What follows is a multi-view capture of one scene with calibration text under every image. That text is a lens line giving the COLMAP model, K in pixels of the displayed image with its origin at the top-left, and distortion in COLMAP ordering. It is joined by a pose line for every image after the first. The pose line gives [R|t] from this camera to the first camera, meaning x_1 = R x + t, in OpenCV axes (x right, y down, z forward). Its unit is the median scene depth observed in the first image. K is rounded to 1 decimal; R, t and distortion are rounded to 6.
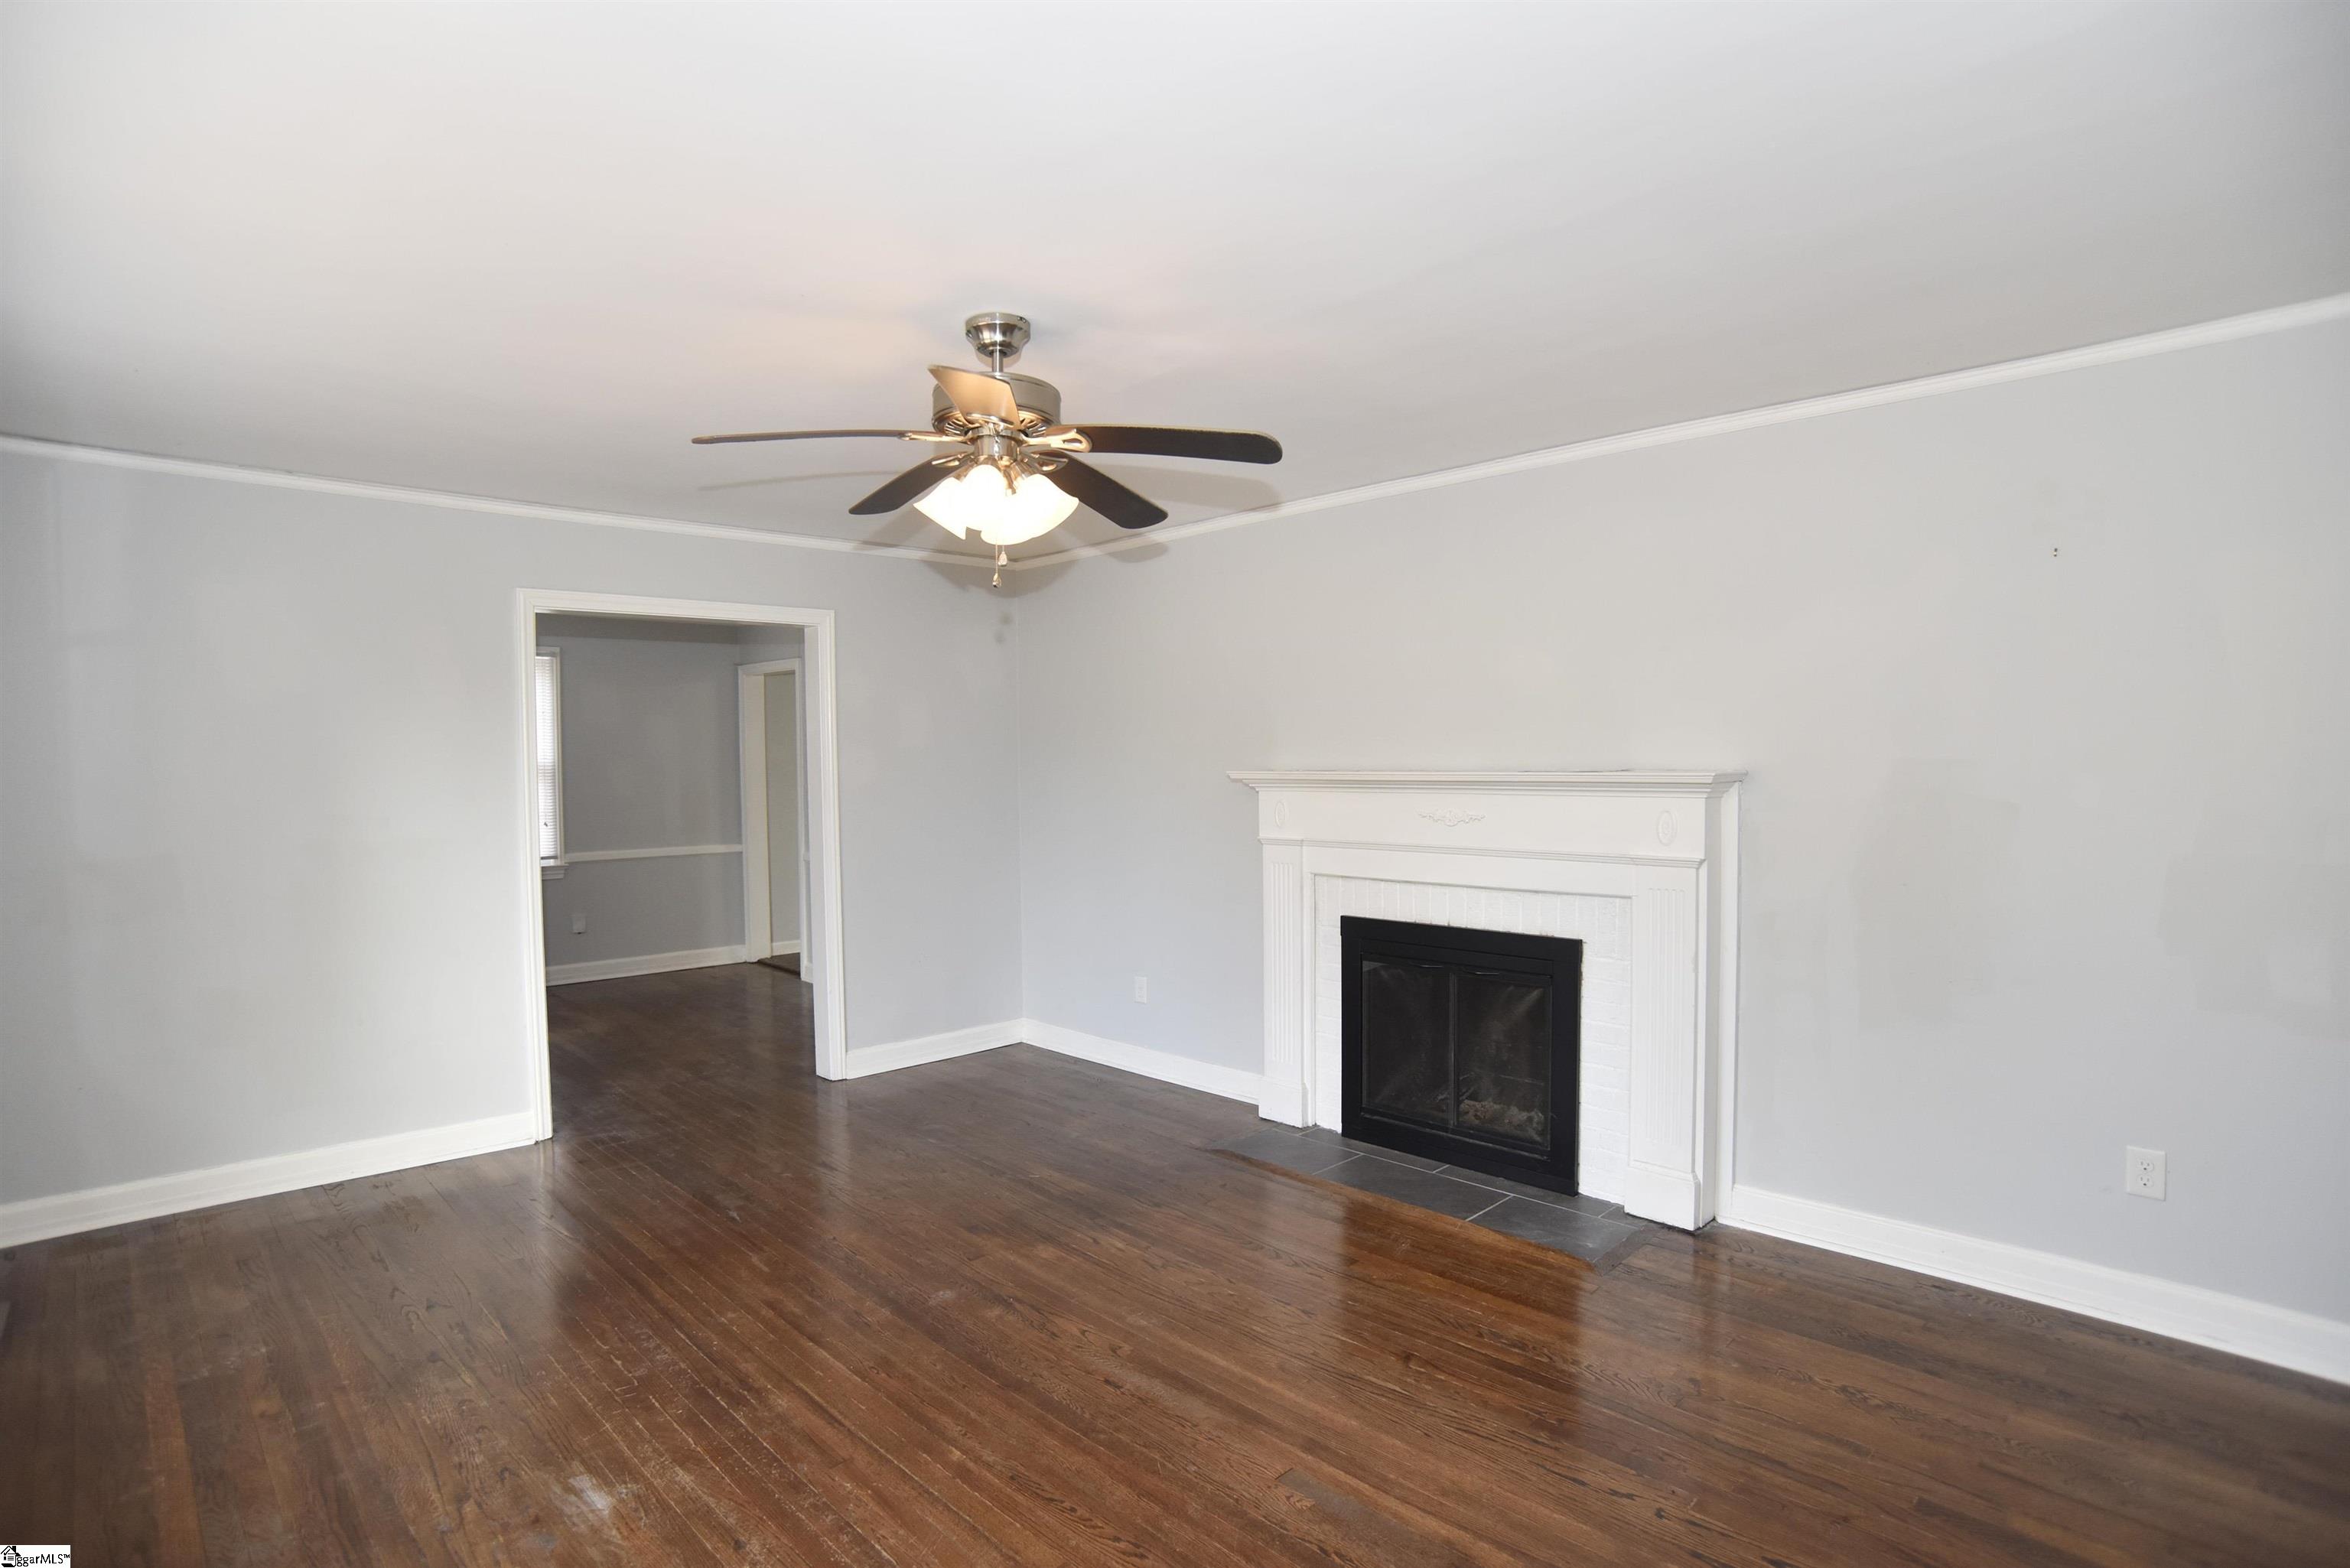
lens RADIAL K [[1136.3, 0, 1112.3], [0, 1136.3, 814.6], [0, 0, 1]] dist [-0.082939, 0.039839]
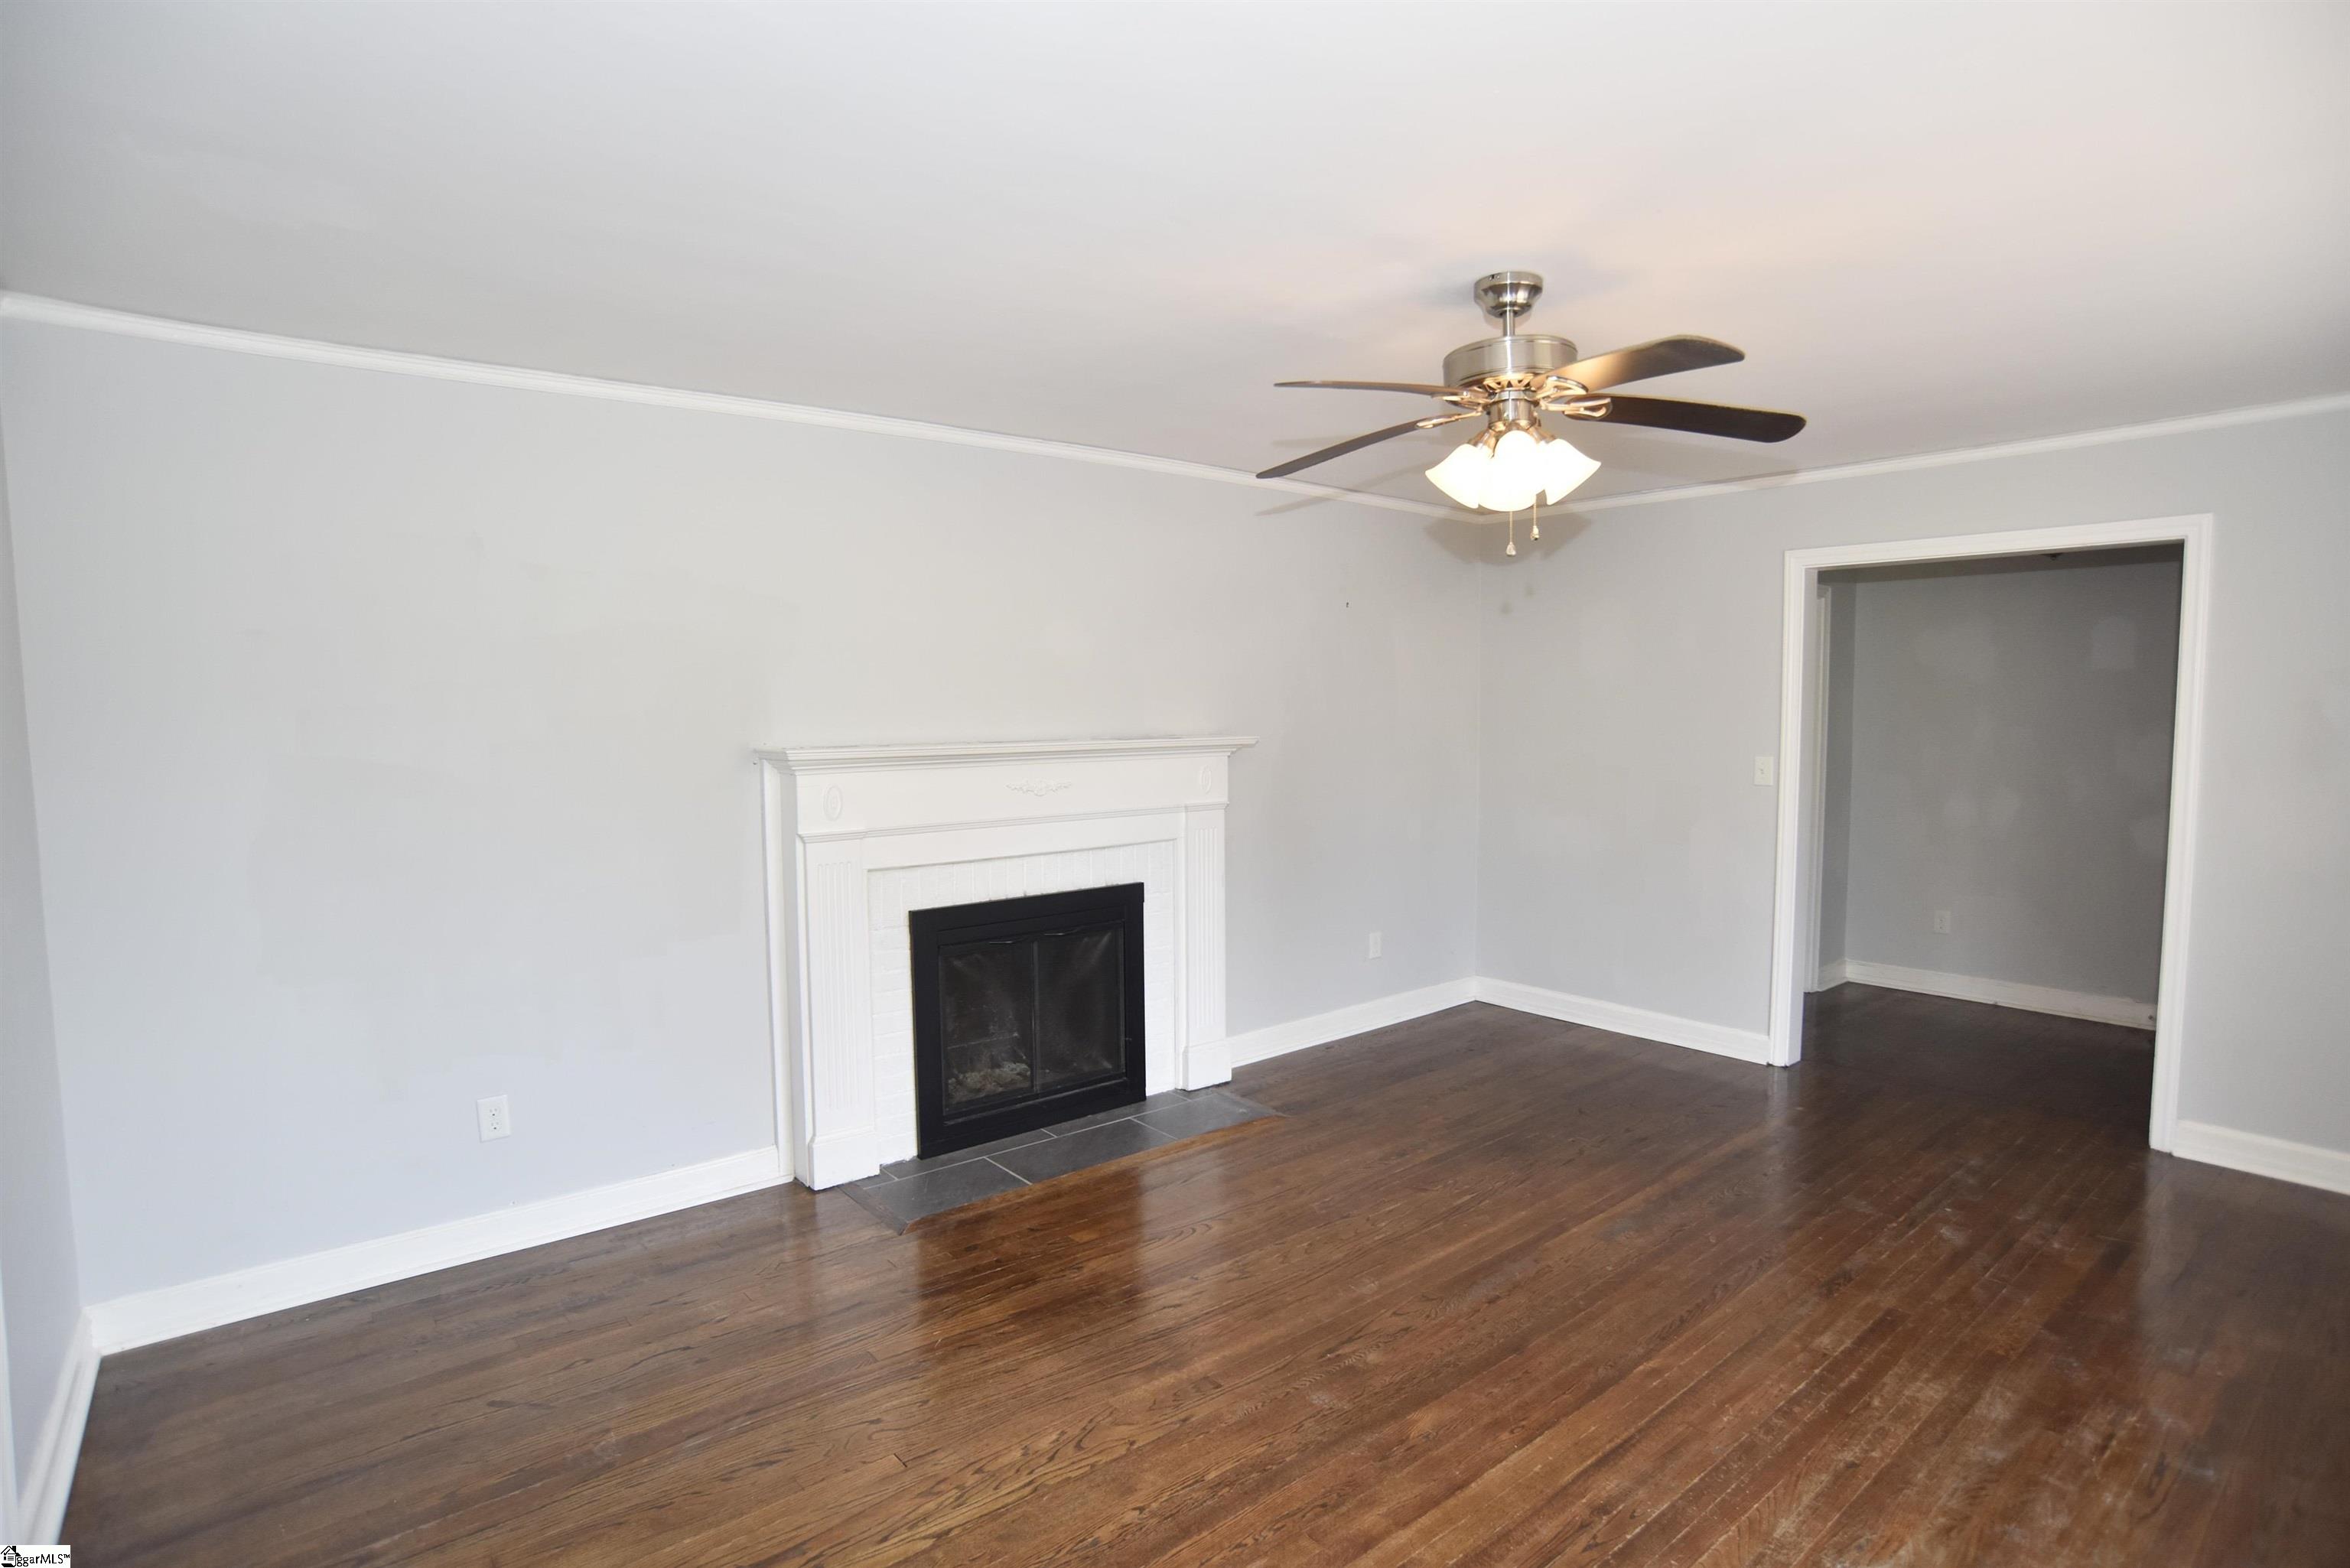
lens RADIAL K [[1195.8, 0, 1175.0], [0, 1195.8, 794.0], [0, 0, 1]] dist [-0.095468, 0.048203]
pose [[0.071709, -0.059759, 0.995634, -0.822521], [0.052625, 0.997040, 0.056053, -0.048708], [-0.996036, 0.048376, 0.074641, 0.868126]]
